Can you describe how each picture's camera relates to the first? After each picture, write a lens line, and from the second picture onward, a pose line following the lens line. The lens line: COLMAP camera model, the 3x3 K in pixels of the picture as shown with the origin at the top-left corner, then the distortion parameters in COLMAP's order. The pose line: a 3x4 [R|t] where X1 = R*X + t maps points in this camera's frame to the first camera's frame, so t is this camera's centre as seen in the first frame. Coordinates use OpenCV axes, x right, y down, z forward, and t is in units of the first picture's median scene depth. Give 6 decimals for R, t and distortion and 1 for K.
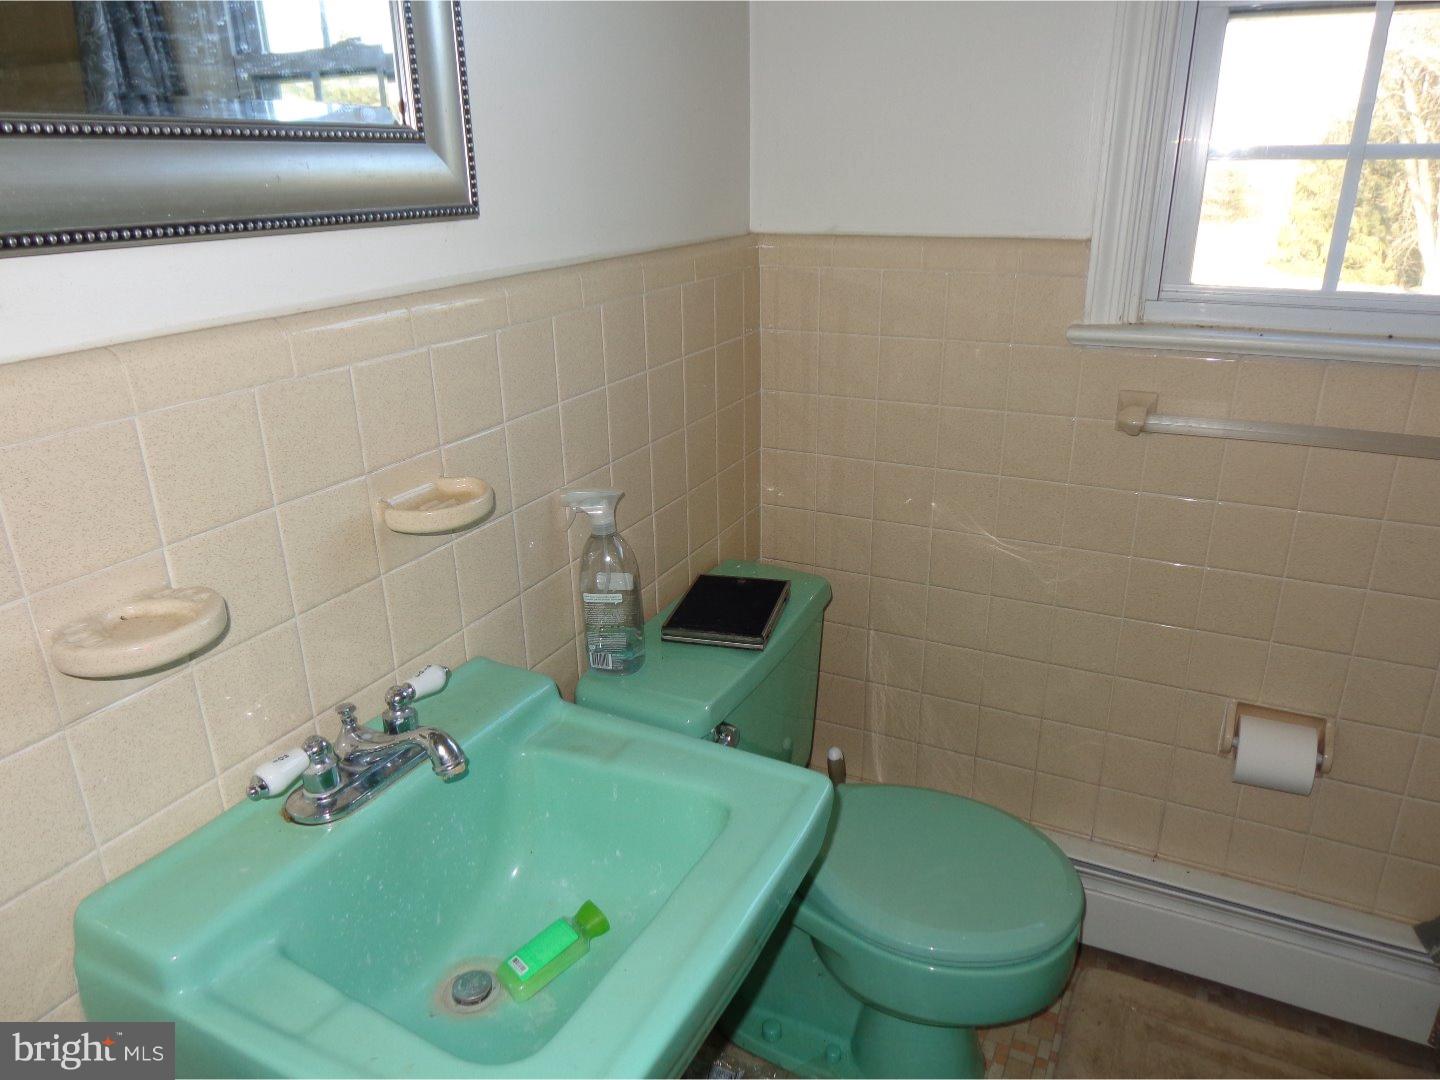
lens RADIAL K [[1010.5, 0, 715.6], [0, 1010.5, 538.6], [0, 0, 1]] dist [0.000134, 0.005143]
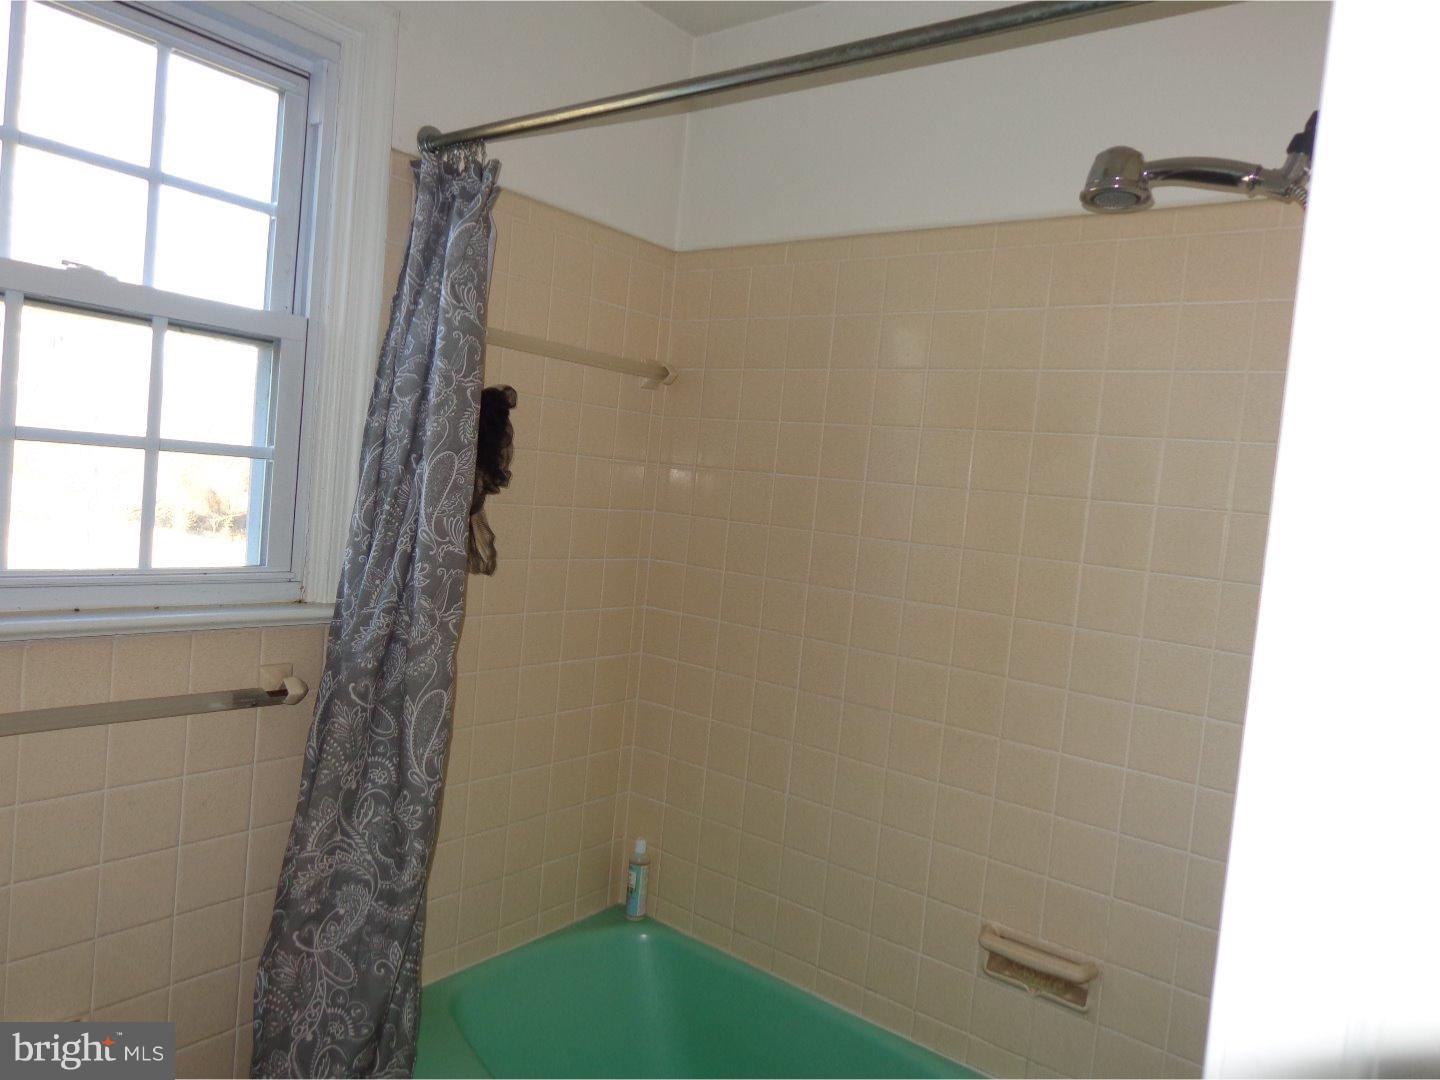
lens RADIAL K [[1010.5, 0, 715.6], [0, 1010.5, 538.6], [0, 0, 1]] dist [0.000134, 0.005143]
pose [[0.200363, -0.010457, 0.979666, -0.297024], [0.266965, 0.962686, -0.044325, -0.069968], [-0.942648, 0.270417, 0.195679, 0.229394]]
